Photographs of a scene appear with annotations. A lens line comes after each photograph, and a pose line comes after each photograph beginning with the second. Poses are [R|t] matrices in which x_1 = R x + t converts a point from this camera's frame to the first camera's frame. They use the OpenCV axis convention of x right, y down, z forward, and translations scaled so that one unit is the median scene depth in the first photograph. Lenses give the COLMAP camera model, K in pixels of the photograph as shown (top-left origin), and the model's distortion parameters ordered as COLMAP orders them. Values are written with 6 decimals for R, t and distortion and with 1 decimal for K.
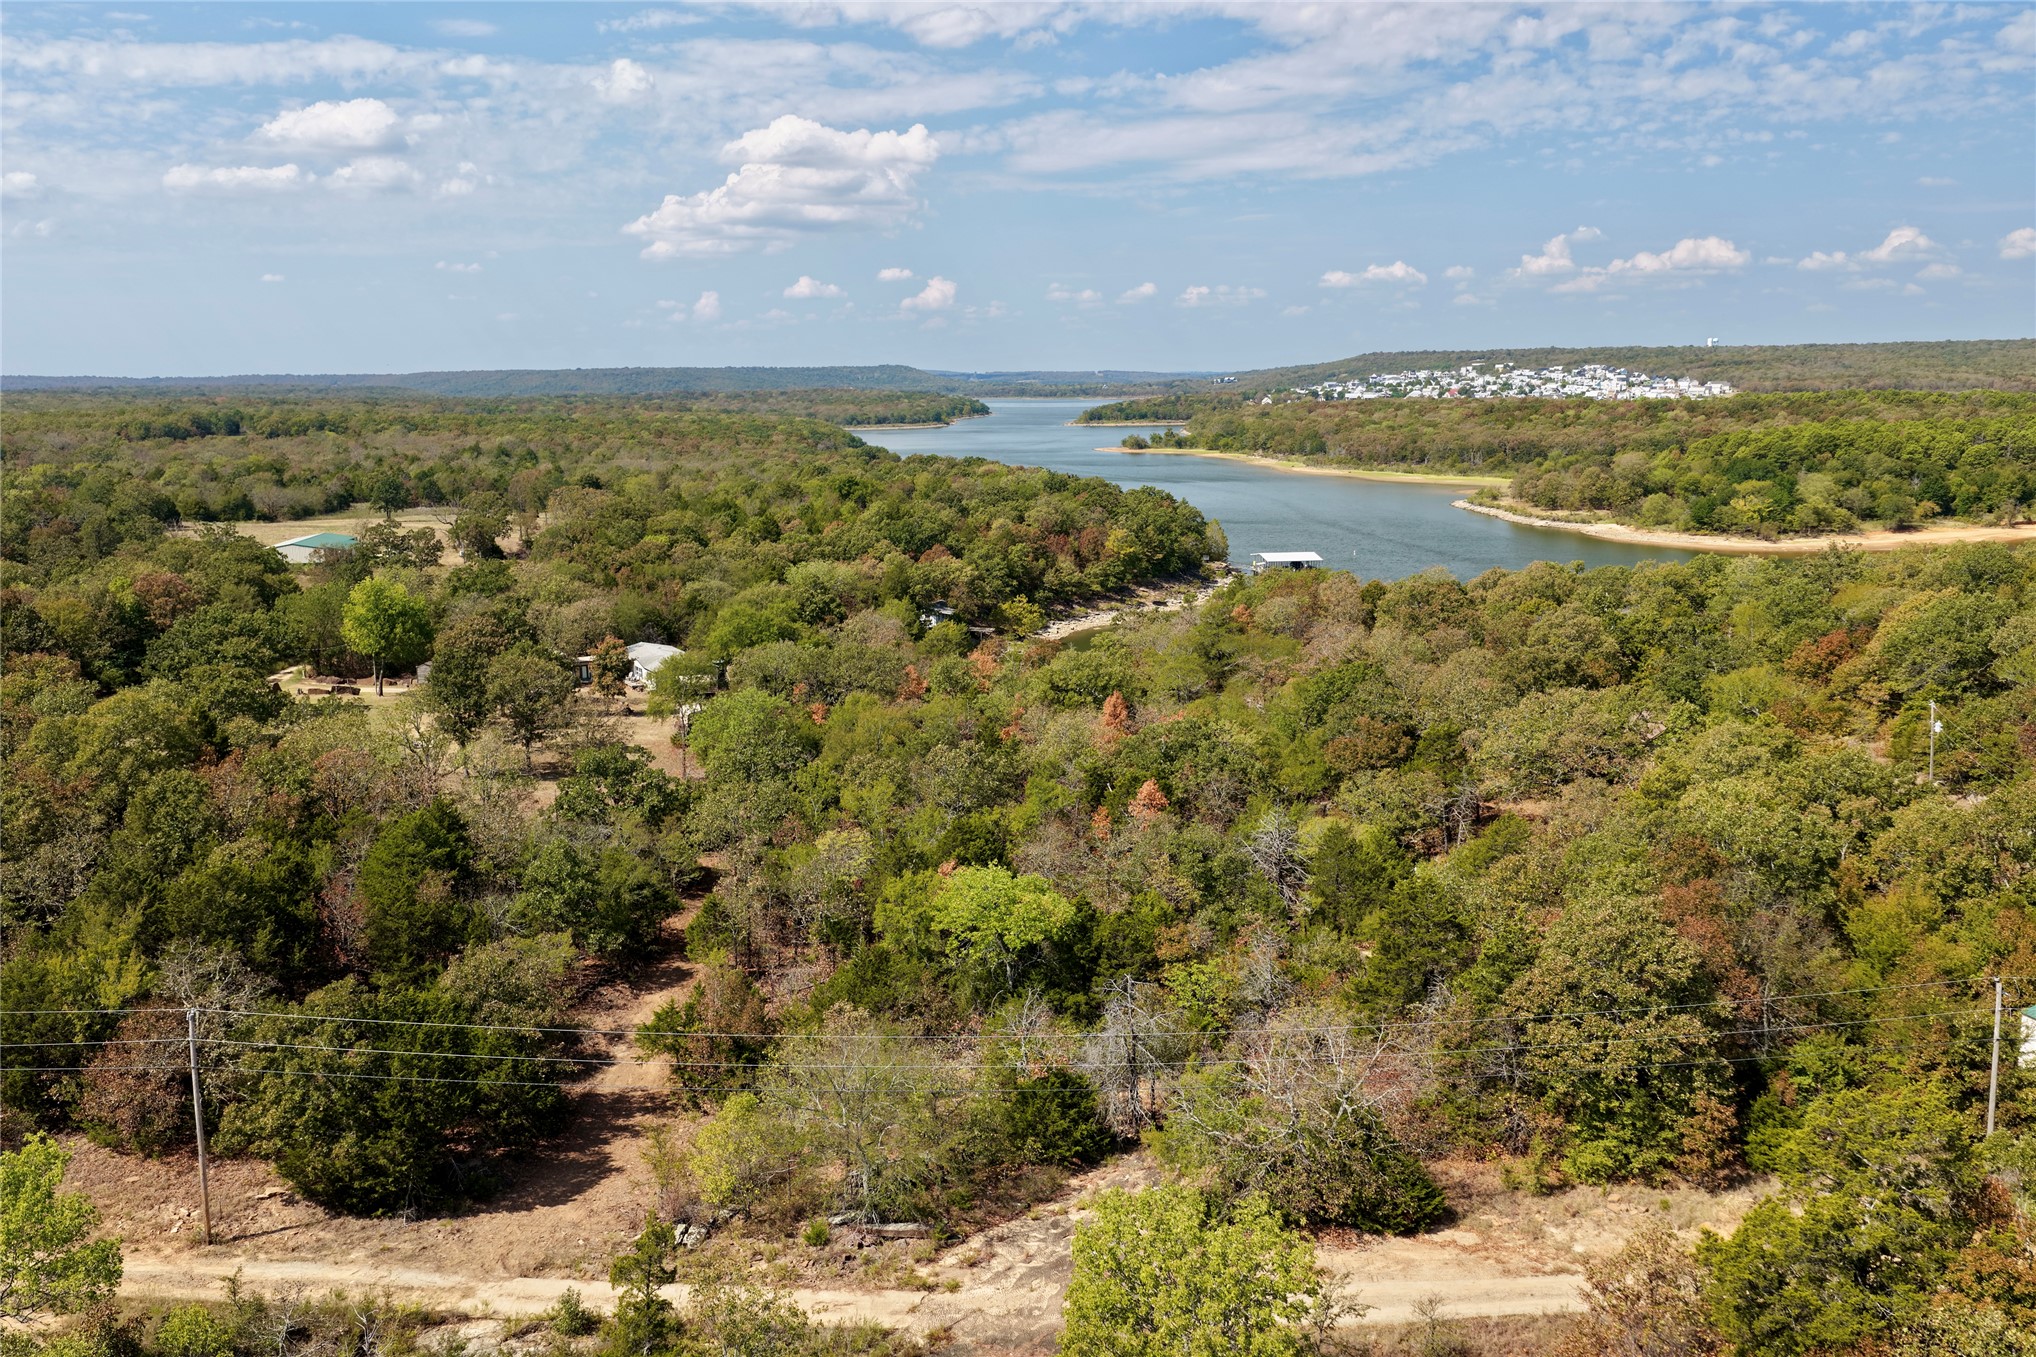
lens RADIAL K [[1679.1, 0, 1028.6], [0, 1679.1, 671.0], [0, 0, 1]] dist [-0.015582, 0.039849]
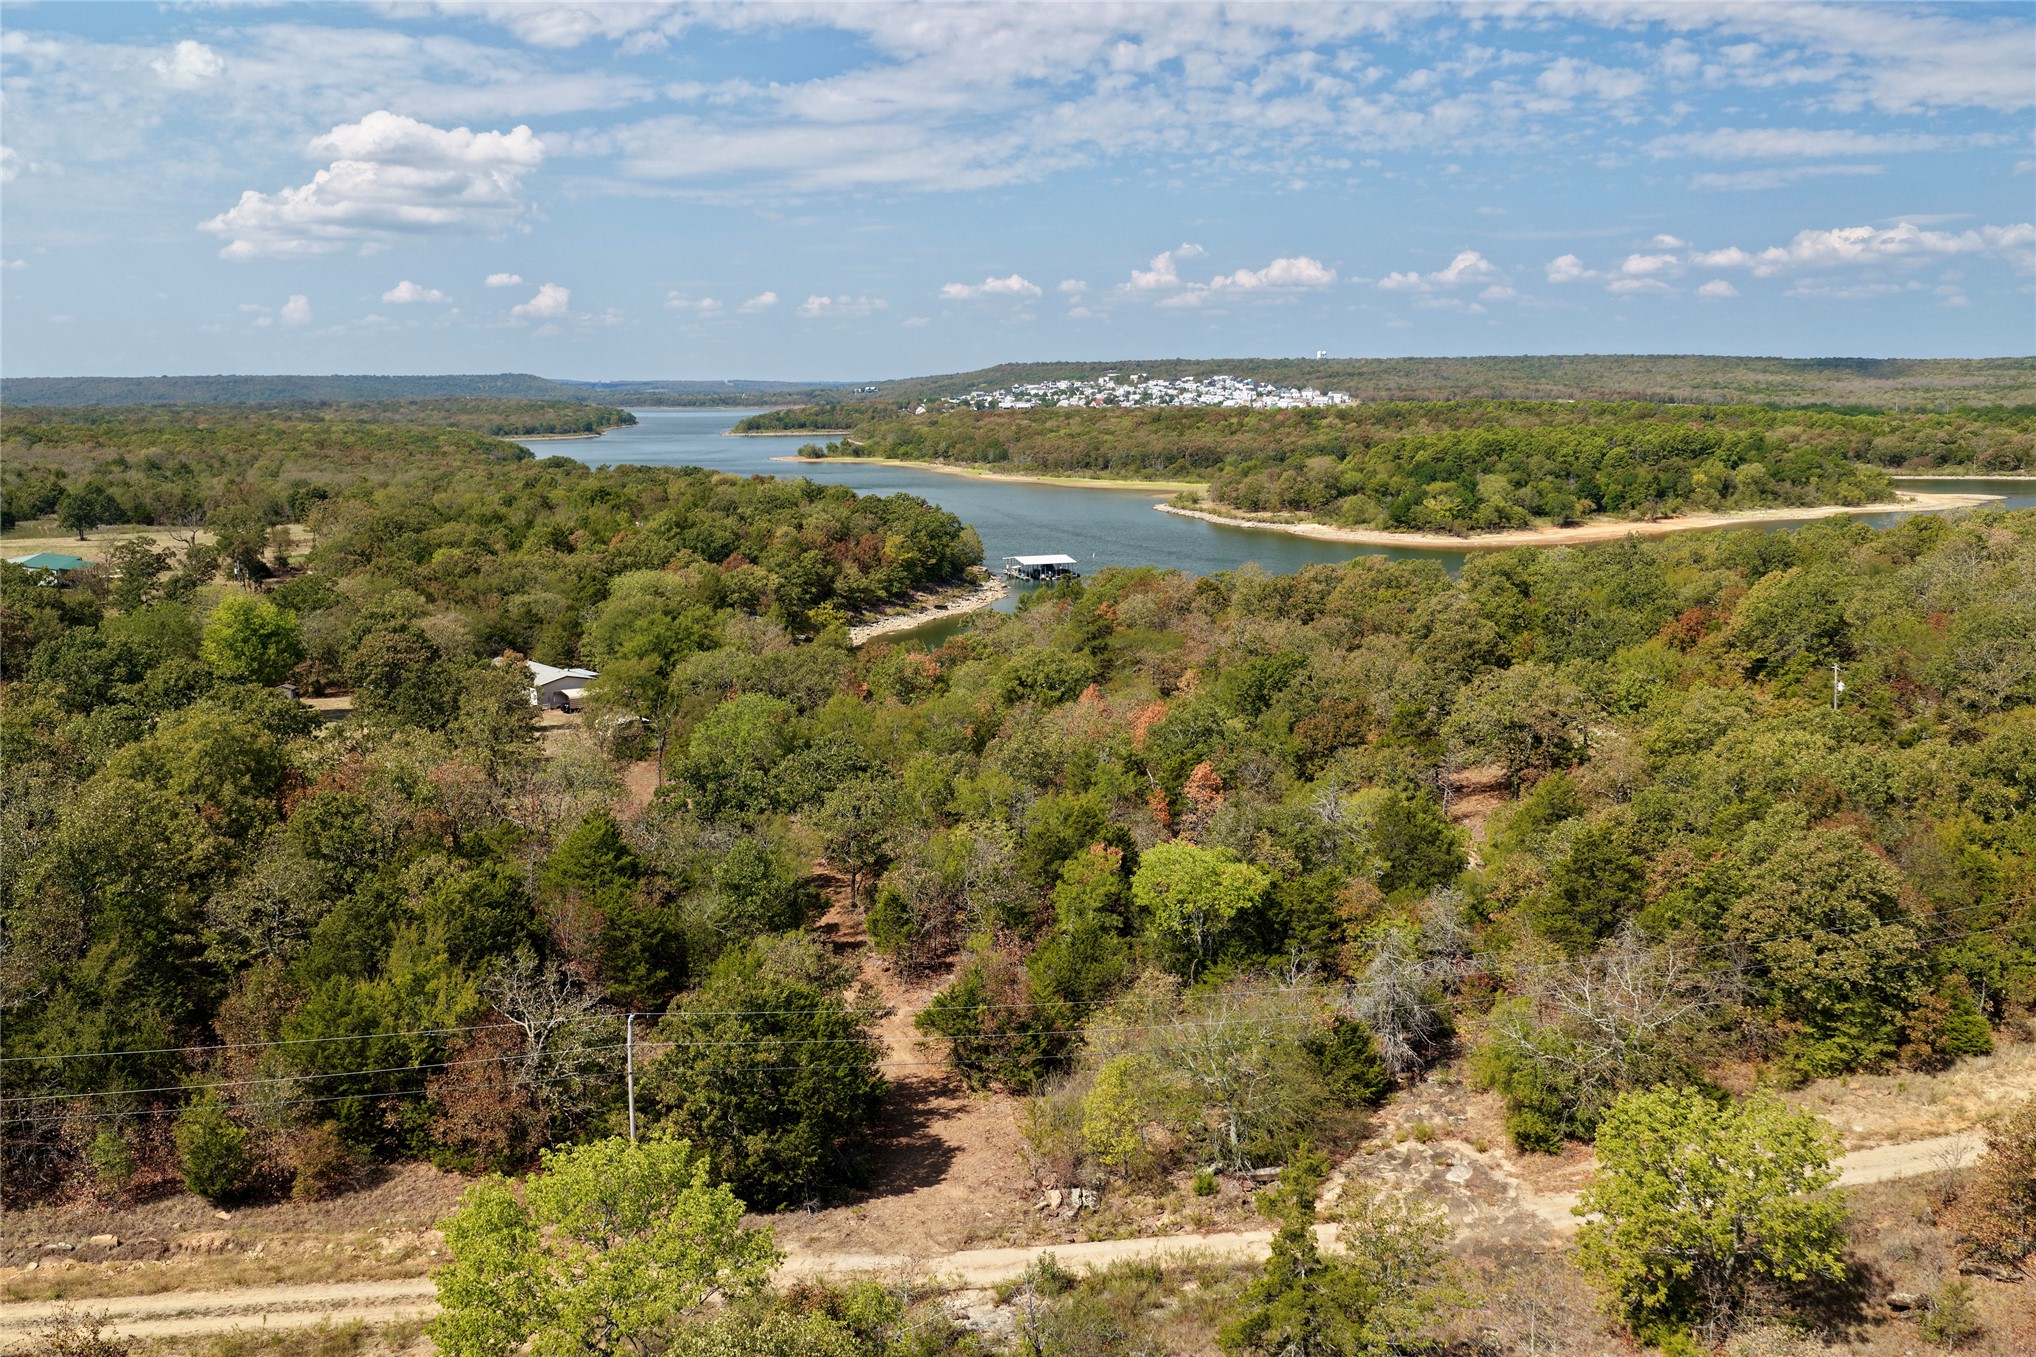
lens RADIAL K [[1679.1, 0, 1023.5], [0, 1679.1, 672.6], [0, 0, 1]] dist [-0.015582, 0.039849]
pose [[0.976567, -0.034009, 0.212508, -0.092830], [0.035047, 0.999385, -0.001118, 0.002023], [-0.212339, 0.008540, 0.977159, -0.002824]]
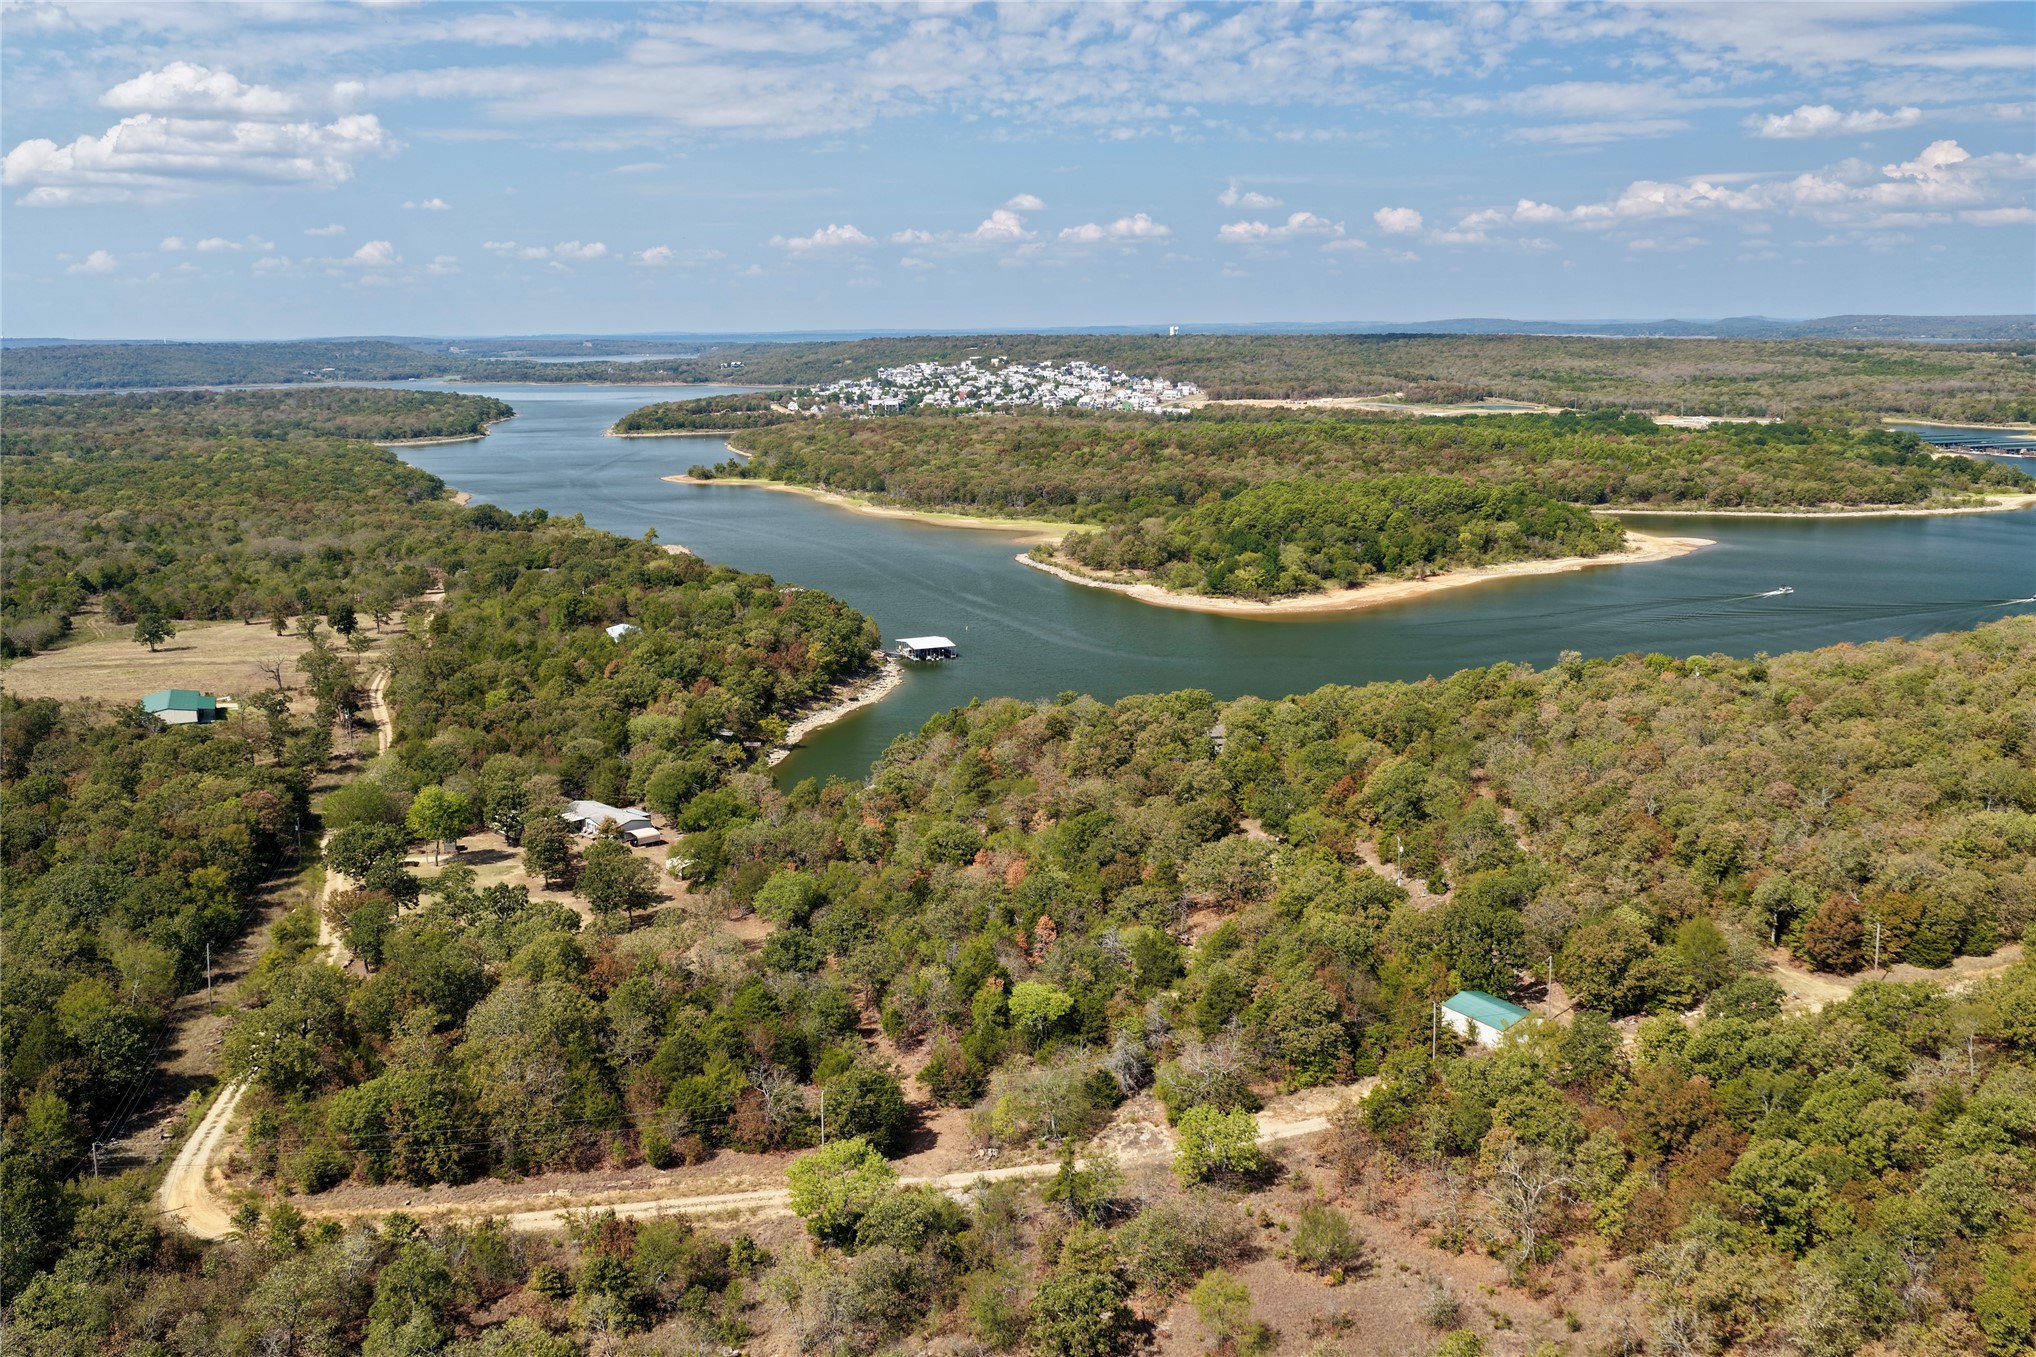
lens RADIAL K [[1679.1, 0, 1025.7], [0, 1679.1, 661.9], [0, 0, 1]] dist [-0.015582, 0.039849]
pose [[0.955250, -0.053752, 0.290874, -0.179523], [0.048173, 0.998492, 0.026315, -0.100871], [-0.291850, -0.011125, 0.956399, -0.308201]]
